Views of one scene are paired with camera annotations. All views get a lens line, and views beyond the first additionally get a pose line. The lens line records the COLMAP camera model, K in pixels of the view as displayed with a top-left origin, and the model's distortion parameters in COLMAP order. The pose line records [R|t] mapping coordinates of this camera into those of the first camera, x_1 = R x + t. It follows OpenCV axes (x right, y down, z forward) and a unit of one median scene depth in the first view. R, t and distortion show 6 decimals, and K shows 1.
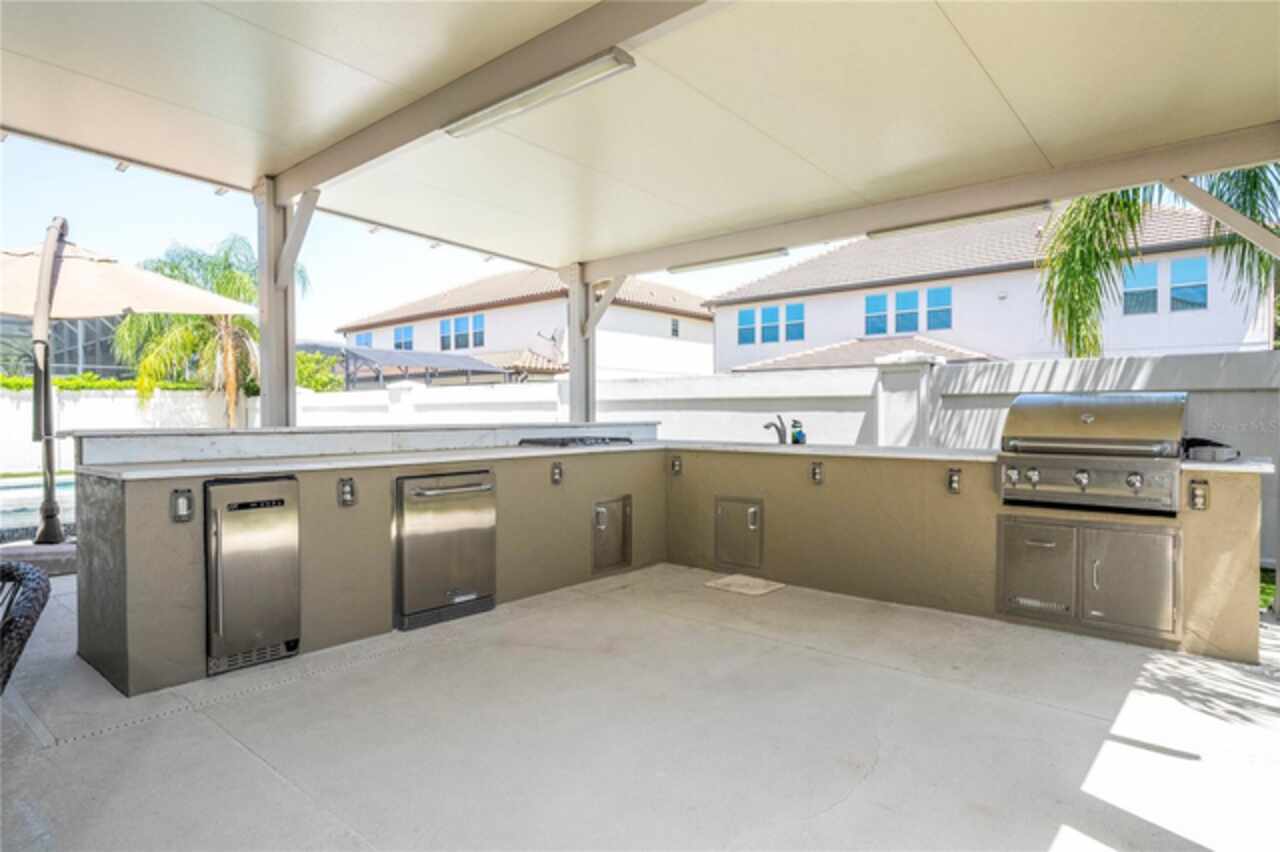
lens RADIAL K [[714.8, 0, 640.8], [0, 714.8, 429.1], [0, 0, 1]] dist [-0.002627, -0.002537]
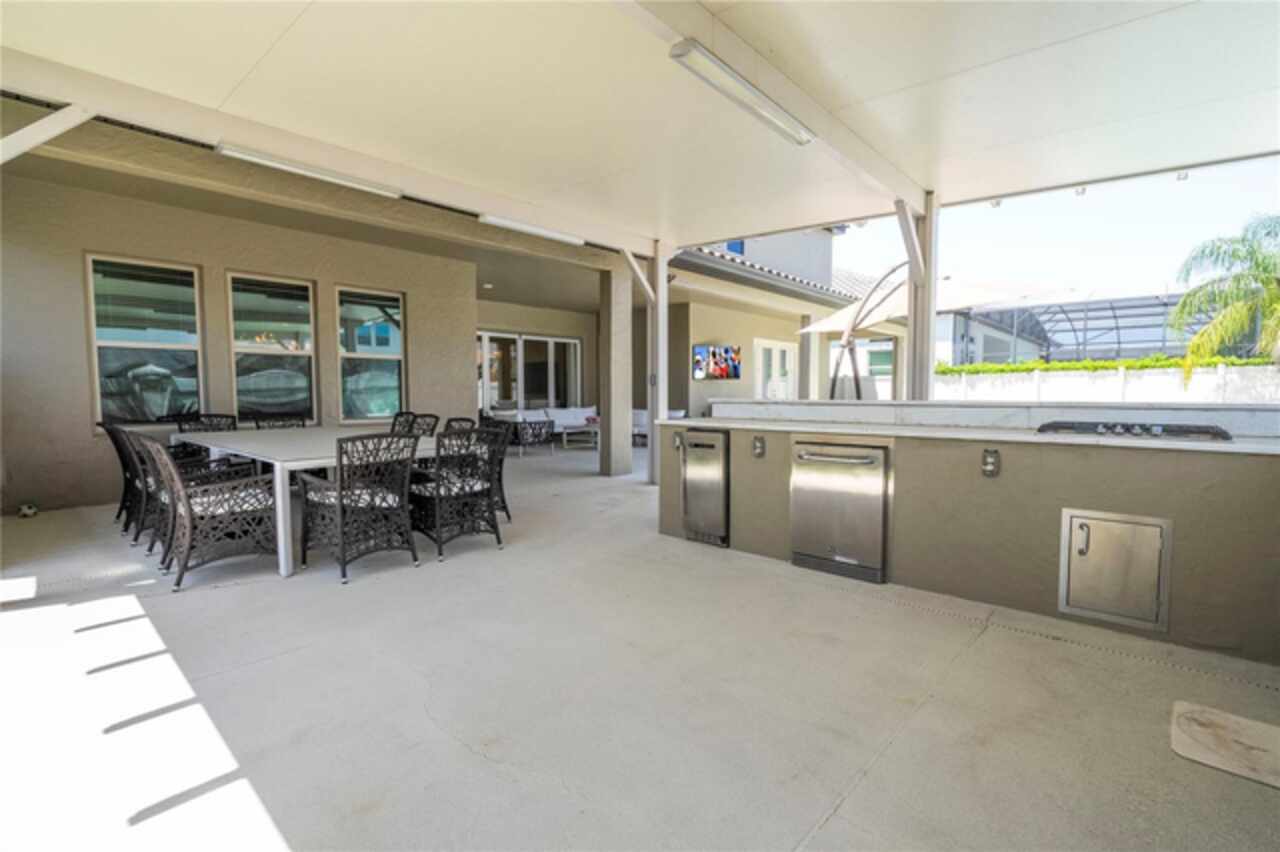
lens RADIAL K [[577.1, 0, 646.0], [0, 577.1, 421.0], [0, 0, 1]] dist [-0.001163, 0.000437]
pose [[-0.011926, 0.053325, -0.998506, 0.543098], [-0.020573, 0.998353, 0.053563, -0.013050], [0.999717, 0.021181, -0.010809, 0.612225]]
